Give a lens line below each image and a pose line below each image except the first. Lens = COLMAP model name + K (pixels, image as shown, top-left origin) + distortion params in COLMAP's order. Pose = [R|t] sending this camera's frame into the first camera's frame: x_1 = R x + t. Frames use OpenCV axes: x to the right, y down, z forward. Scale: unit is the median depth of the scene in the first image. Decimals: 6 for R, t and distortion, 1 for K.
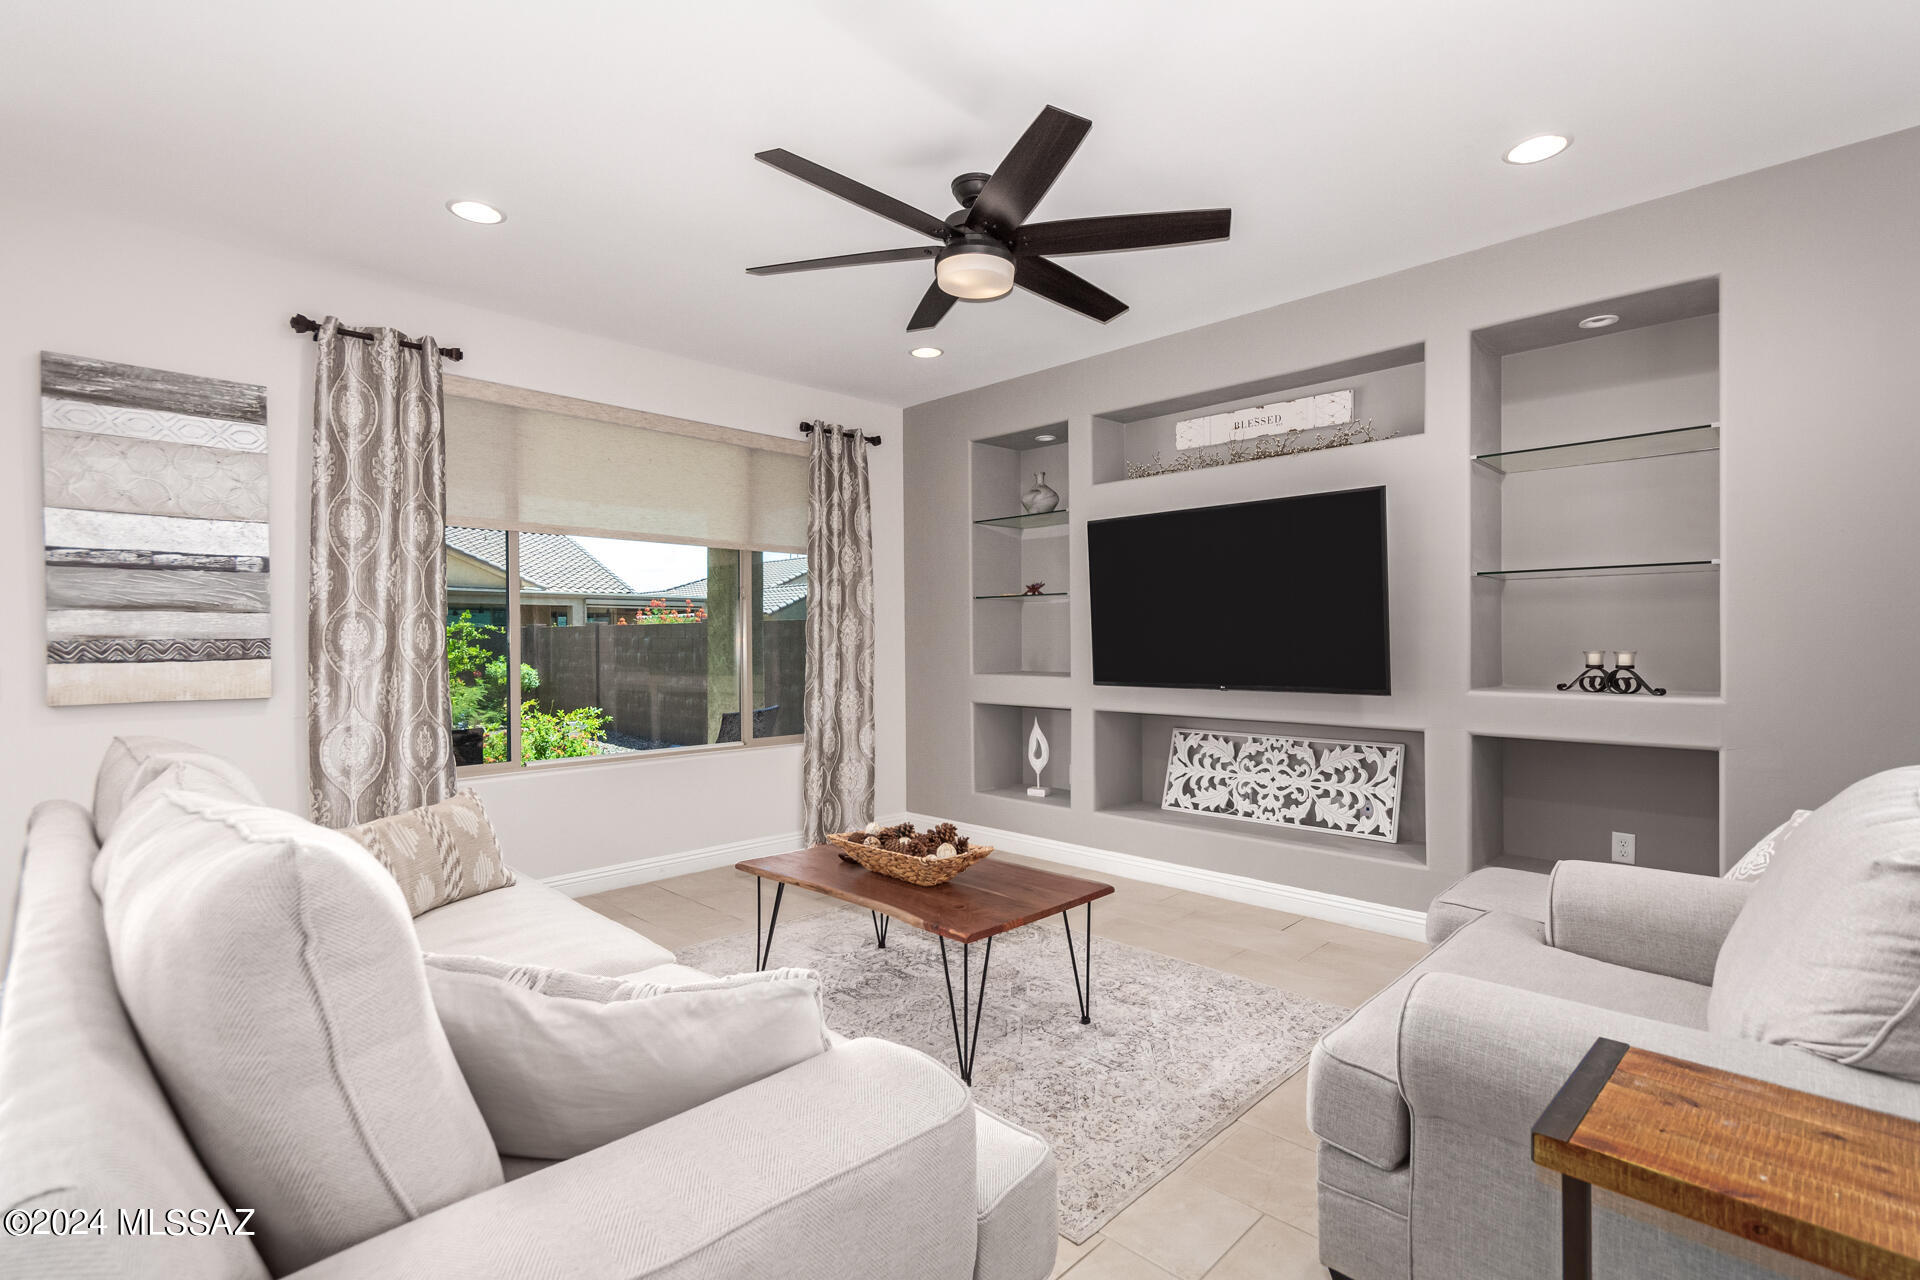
lens RADIAL K [[892.3, 0, 963.7], [0, 892.3, 644.8], [0, 0, 1]] dist [0.008416, 0.000034]
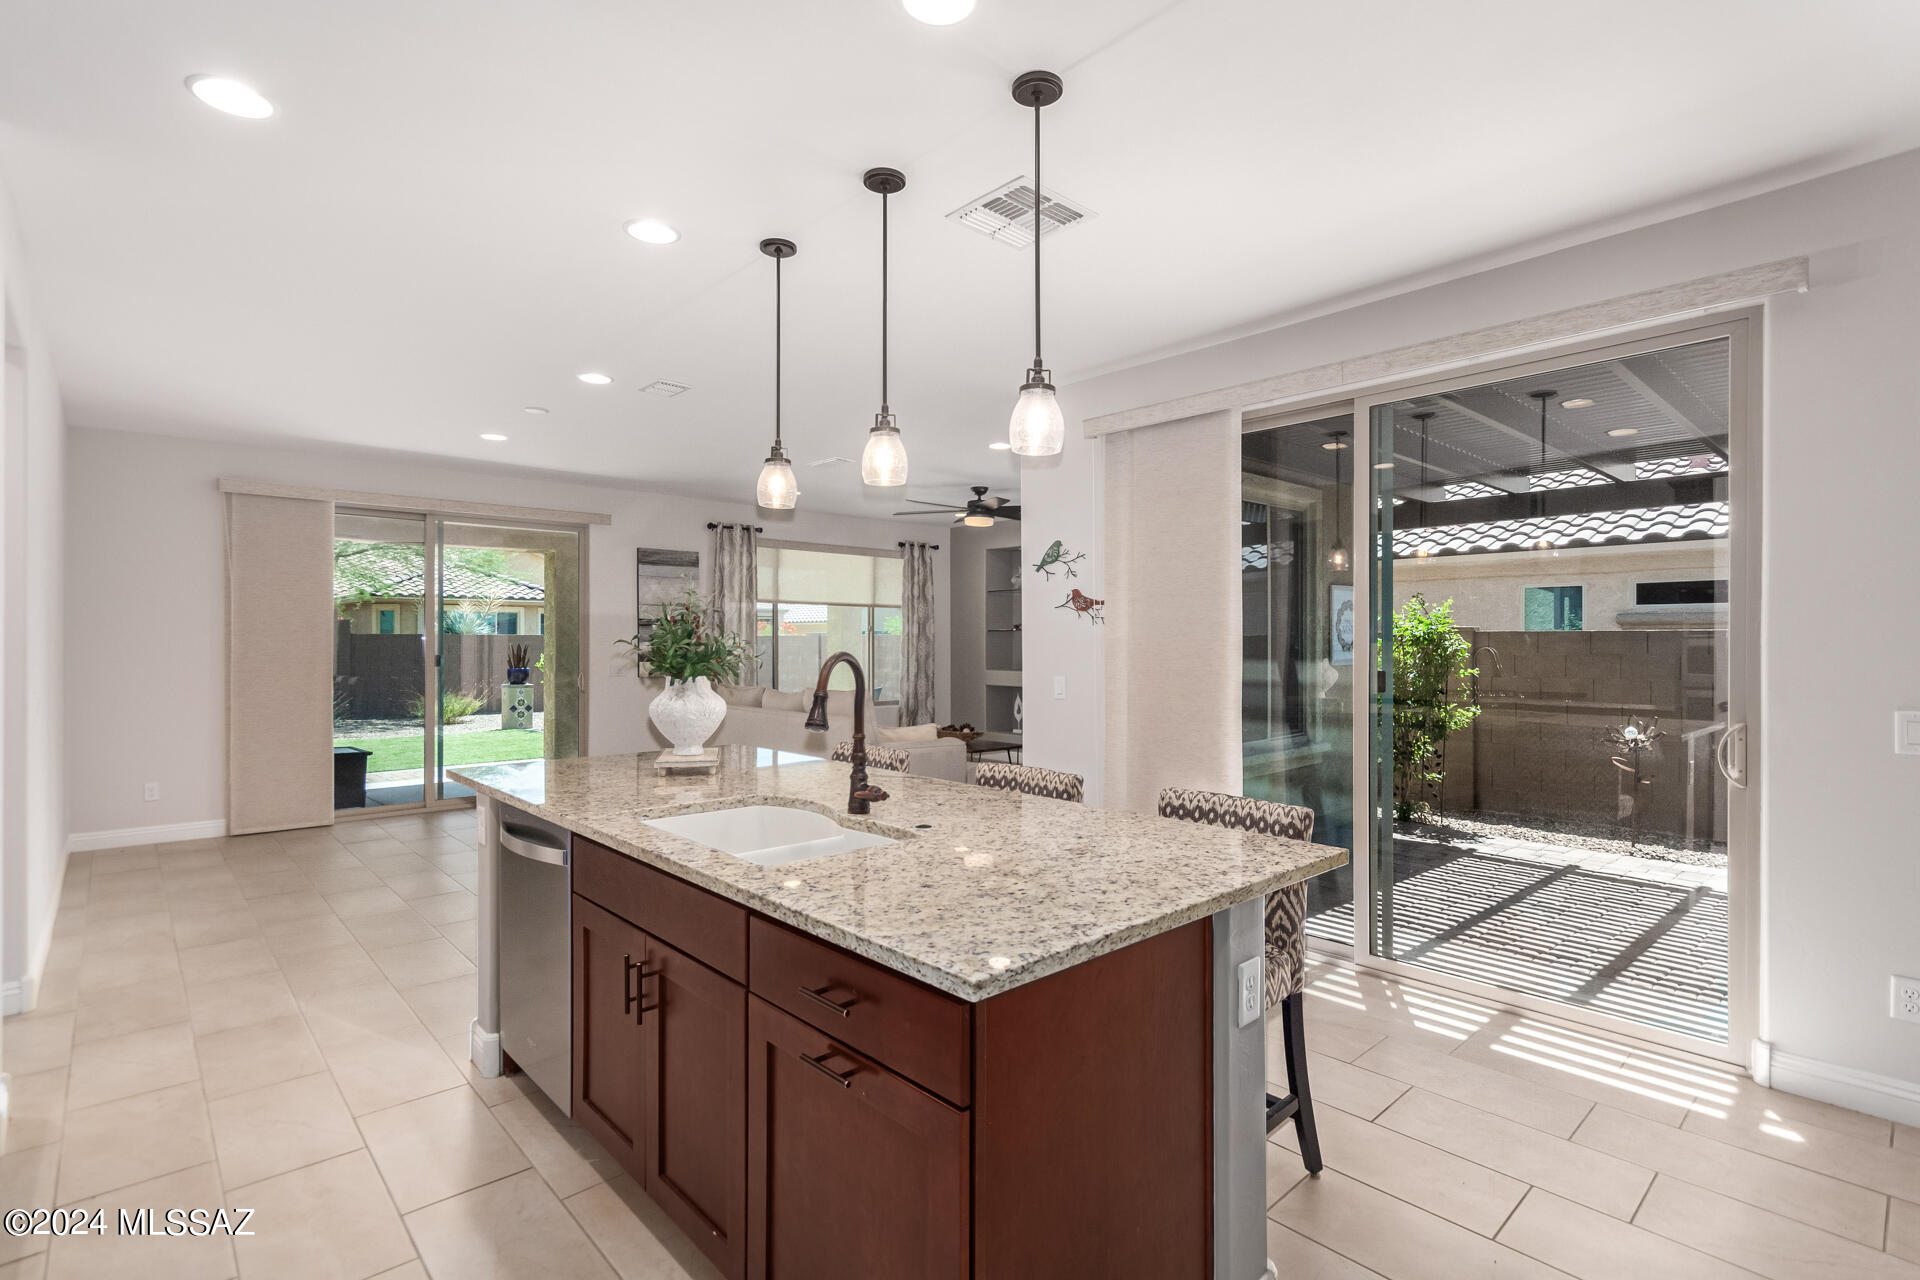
lens RADIAL K [[907.2, 0, 960.7], [0, 907.2, 649.2], [0, 0, 1]] dist [-0.000199, -0.000080]
pose [[0.998782, 0.008223, -0.048661, 0.062785], [-0.008140, 0.999965, 0.001903, -0.020132], [0.048674, -0.001505, 0.998814, -1.171601]]
